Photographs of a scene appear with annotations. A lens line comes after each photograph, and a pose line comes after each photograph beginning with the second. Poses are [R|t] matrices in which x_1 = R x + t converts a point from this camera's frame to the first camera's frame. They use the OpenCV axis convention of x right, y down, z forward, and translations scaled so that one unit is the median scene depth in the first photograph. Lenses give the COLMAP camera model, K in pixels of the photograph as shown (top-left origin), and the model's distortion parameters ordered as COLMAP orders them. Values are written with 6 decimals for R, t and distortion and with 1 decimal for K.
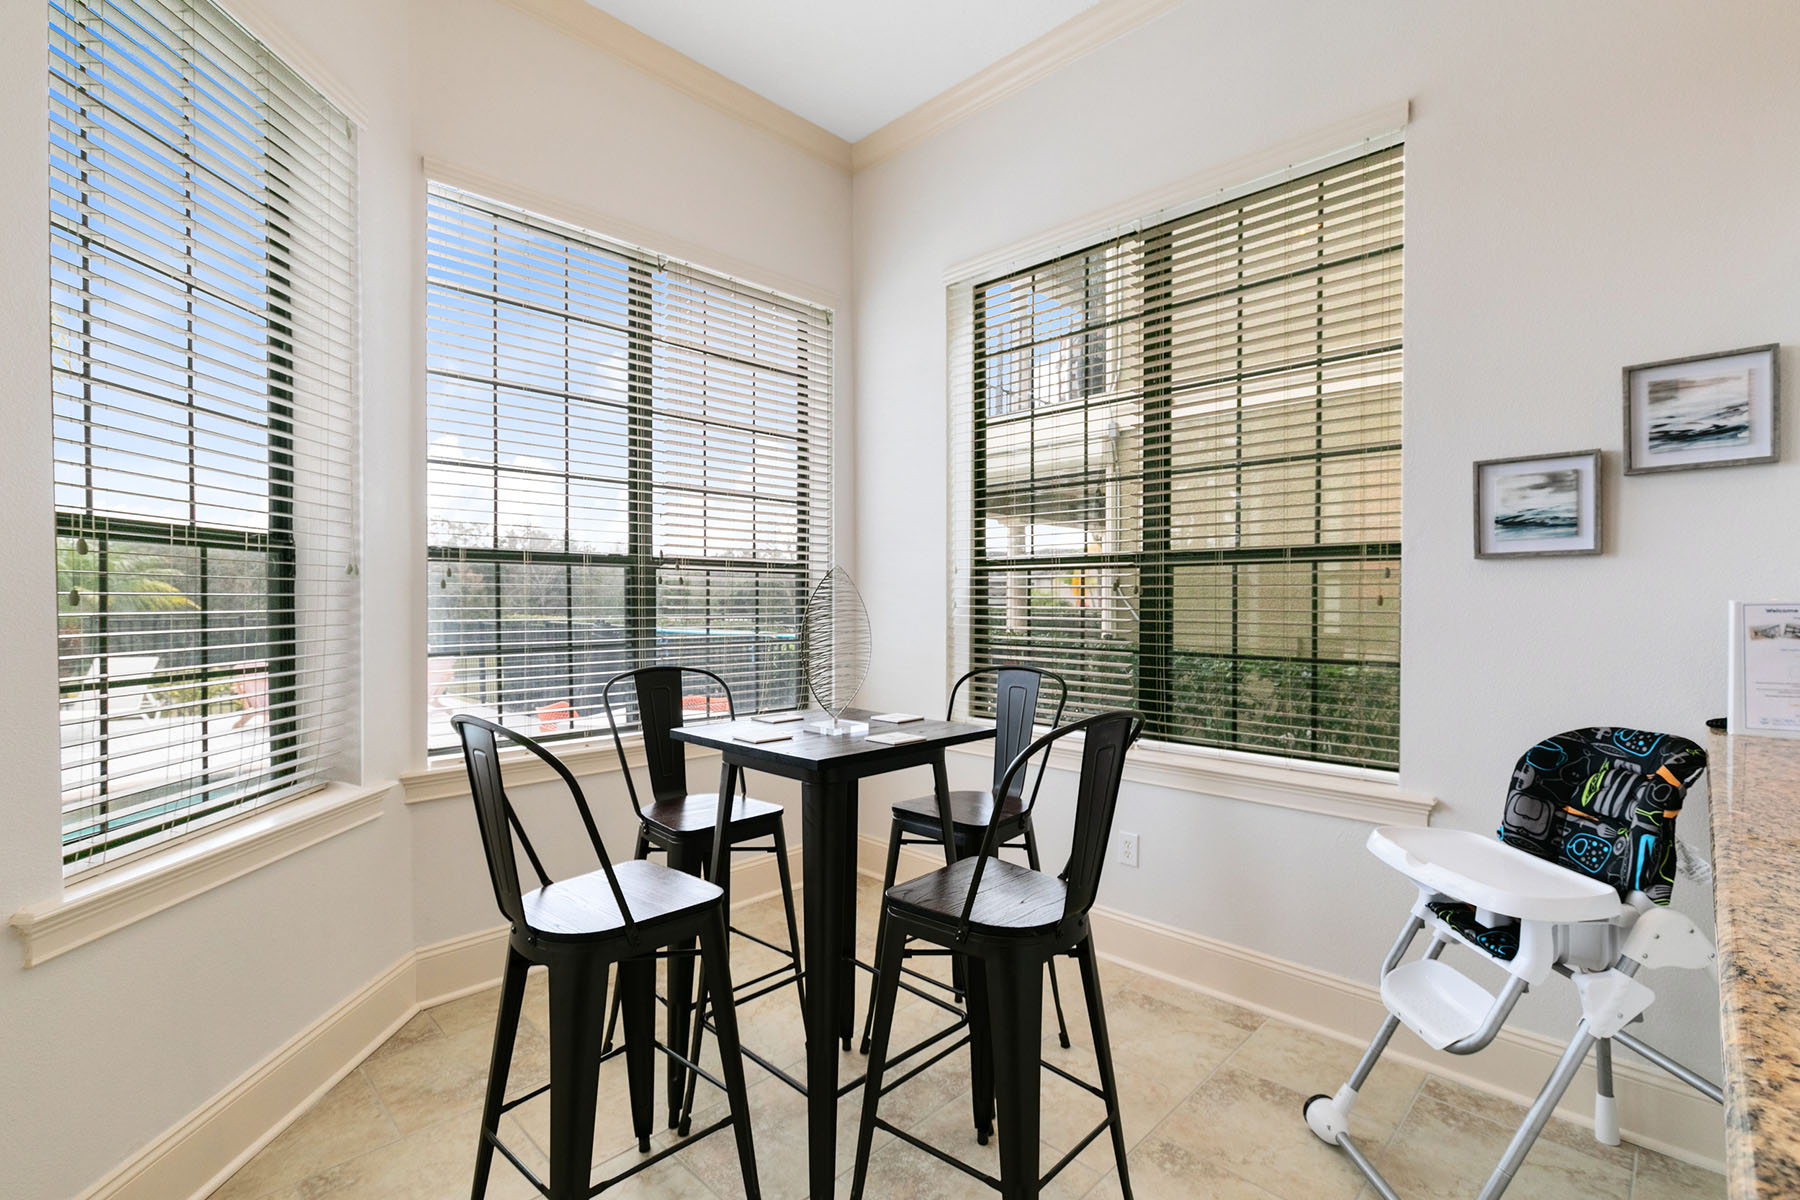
lens RADIAL K [[804.2, 0, 901.1], [0, 804.2, 605.3], [0, 0, 1]] dist [-0.000751, -0.000188]
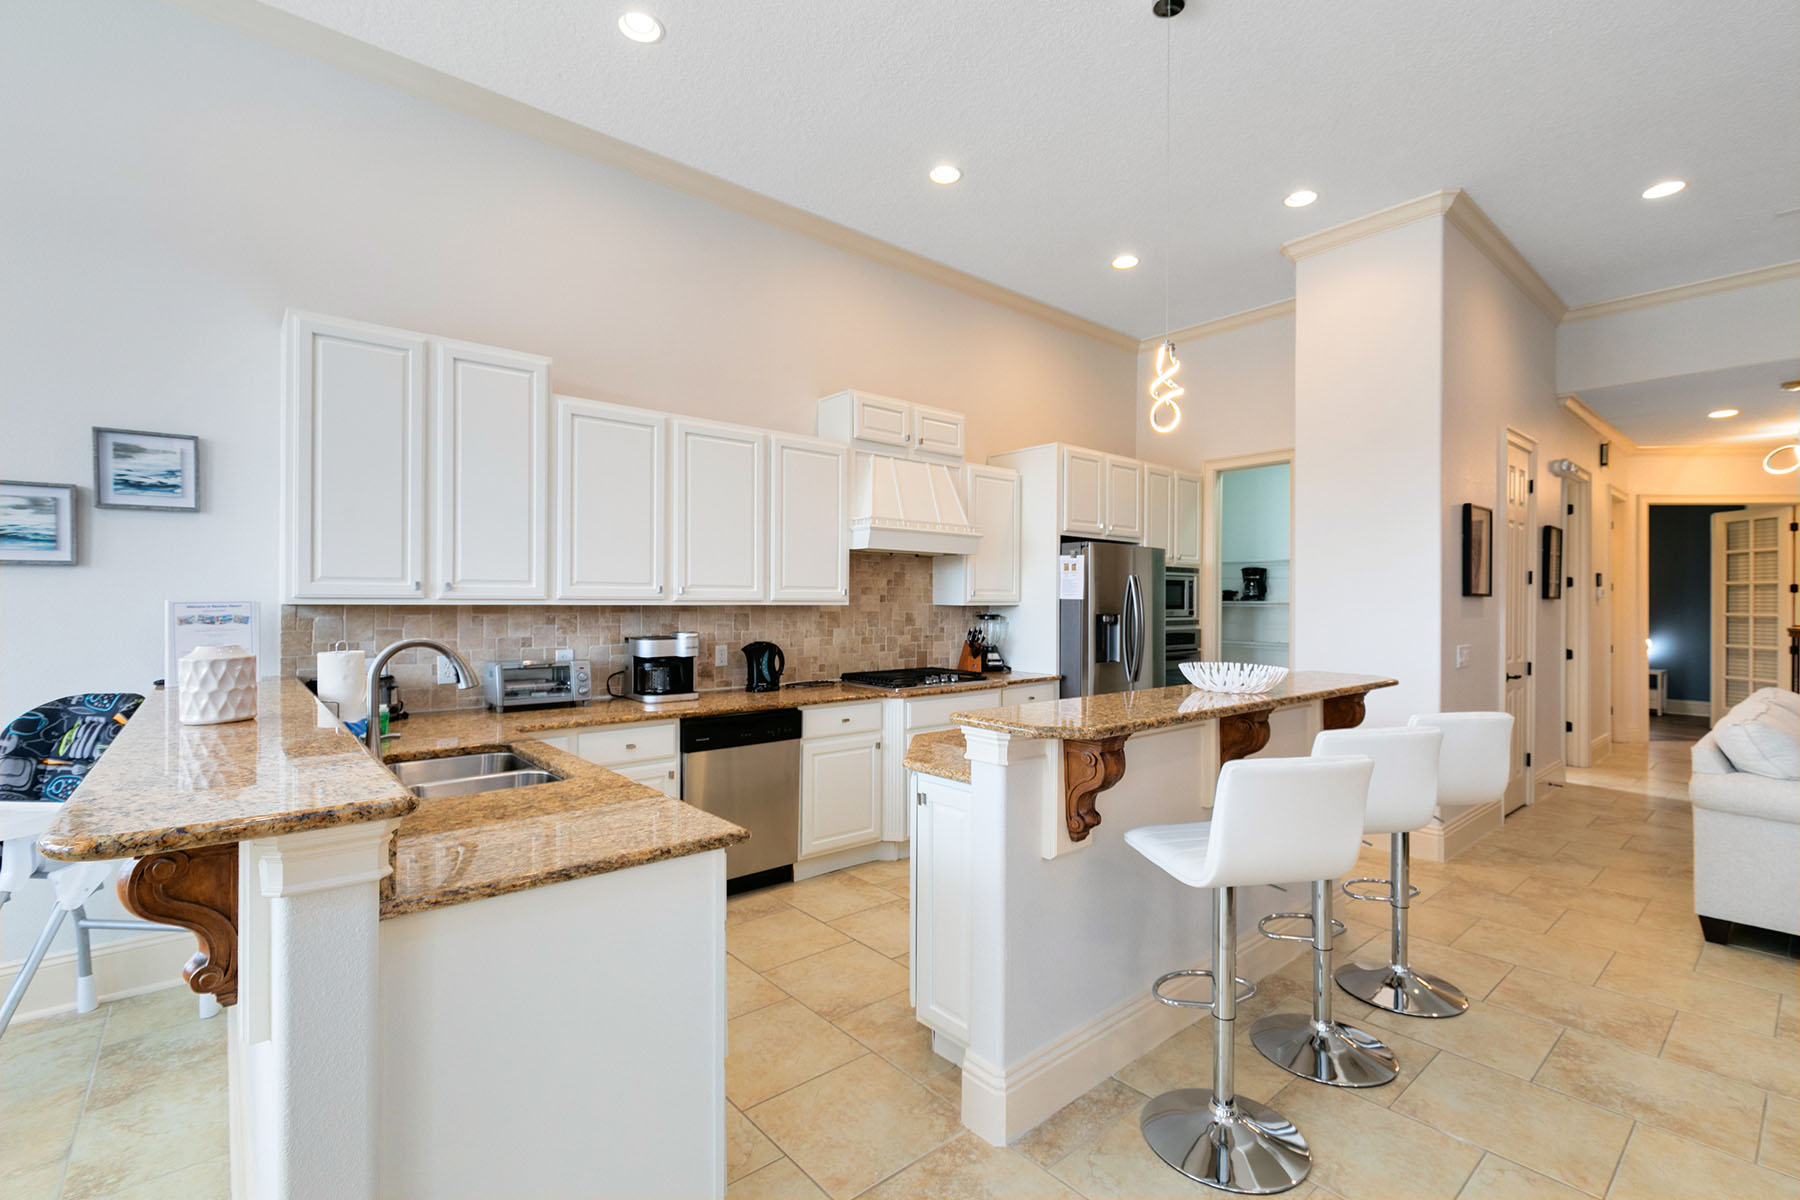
lens RADIAL K [[804.5, 0, 908.3], [0, 804.5, 603.5], [0, 0, 1]] dist [0.000671, -0.000195]
pose [[0.082417, -0.004609, 0.996587, -0.348767], [0.009108, 0.999951, 0.003871, 0.006534], [-0.996556, 0.008758, 0.082455, -0.492276]]
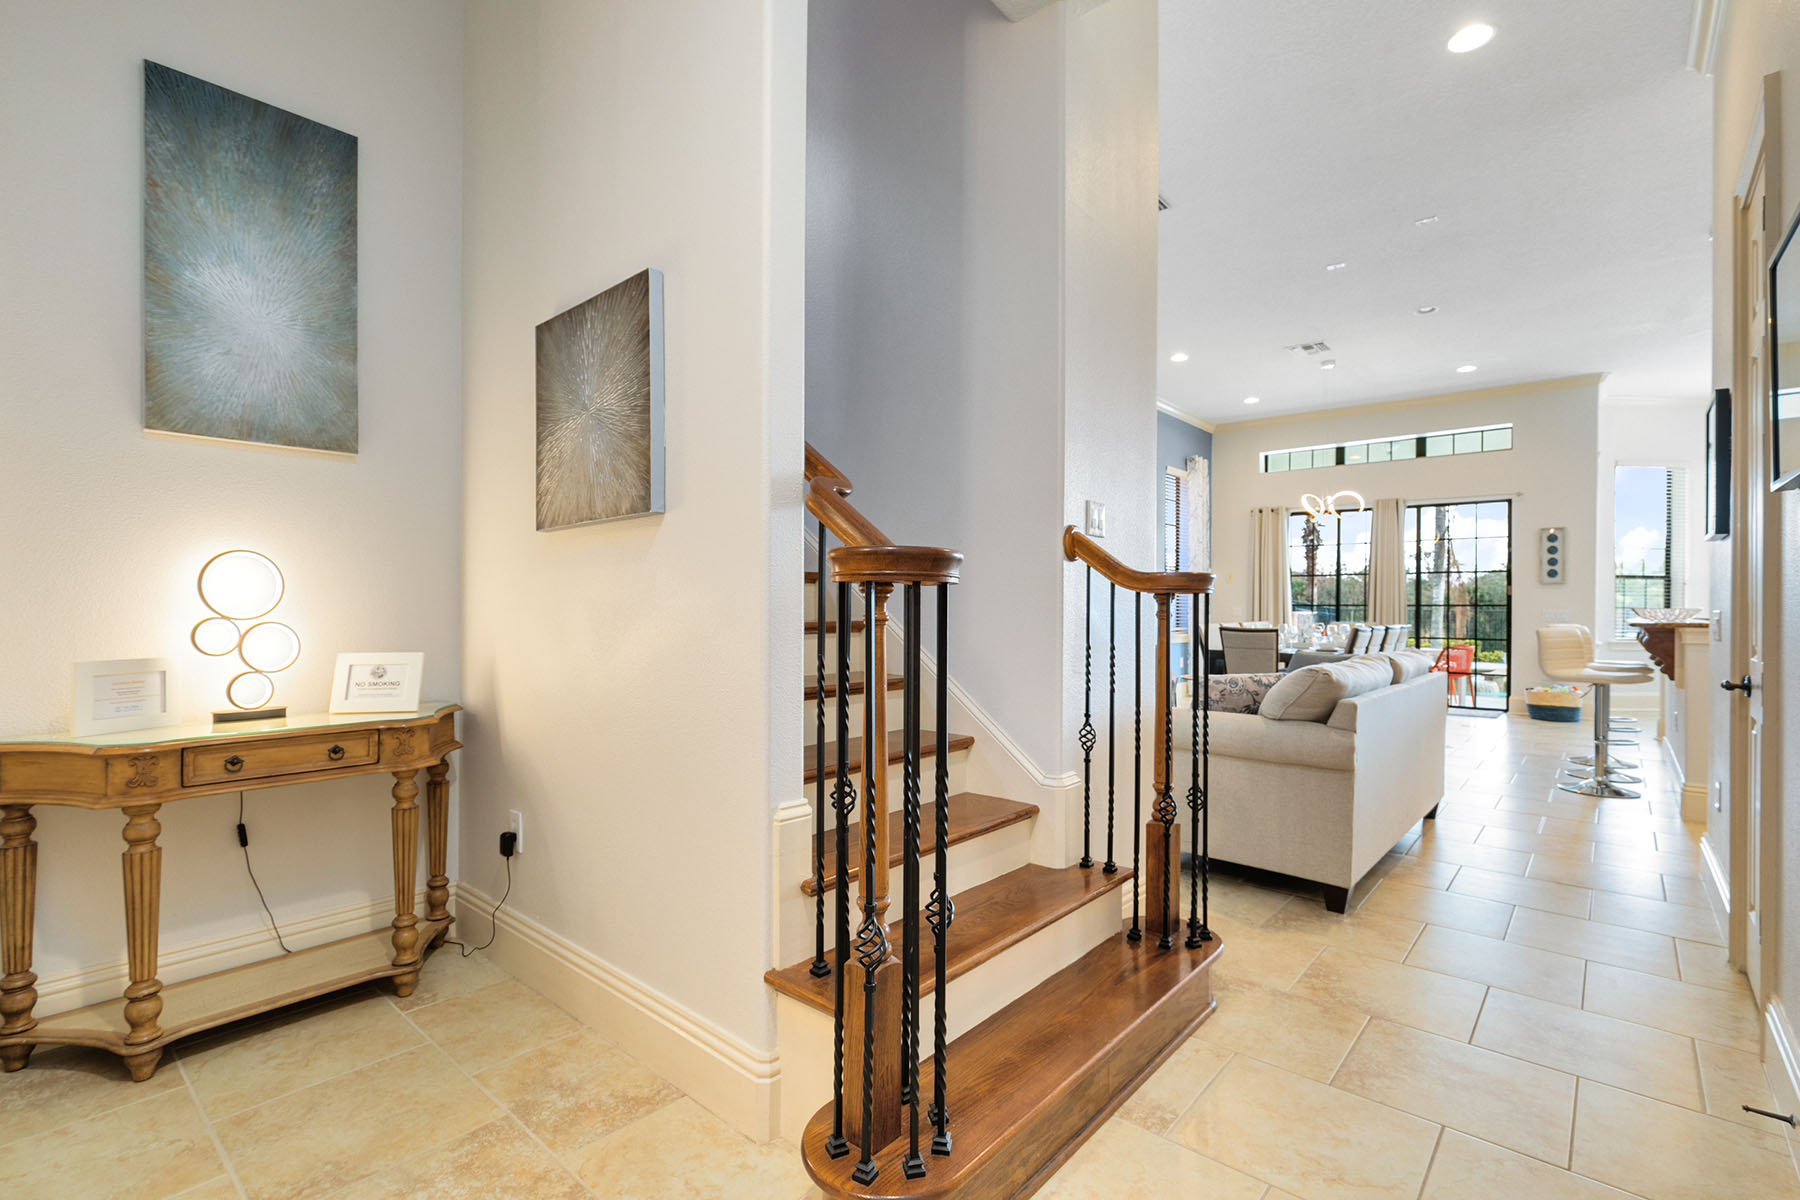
lens RADIAL K [[821.3, 0, 901.5], [0, 821.3, 606.3], [0, 0, 1]] dist [-0.004084, -0.000584]
pose [[0.059712, -0.000116, -0.998216, 3.767731], [-0.021149, 0.999775, -0.001382, 0.184222], [0.997992, 0.021193, 0.059696, -3.737059]]
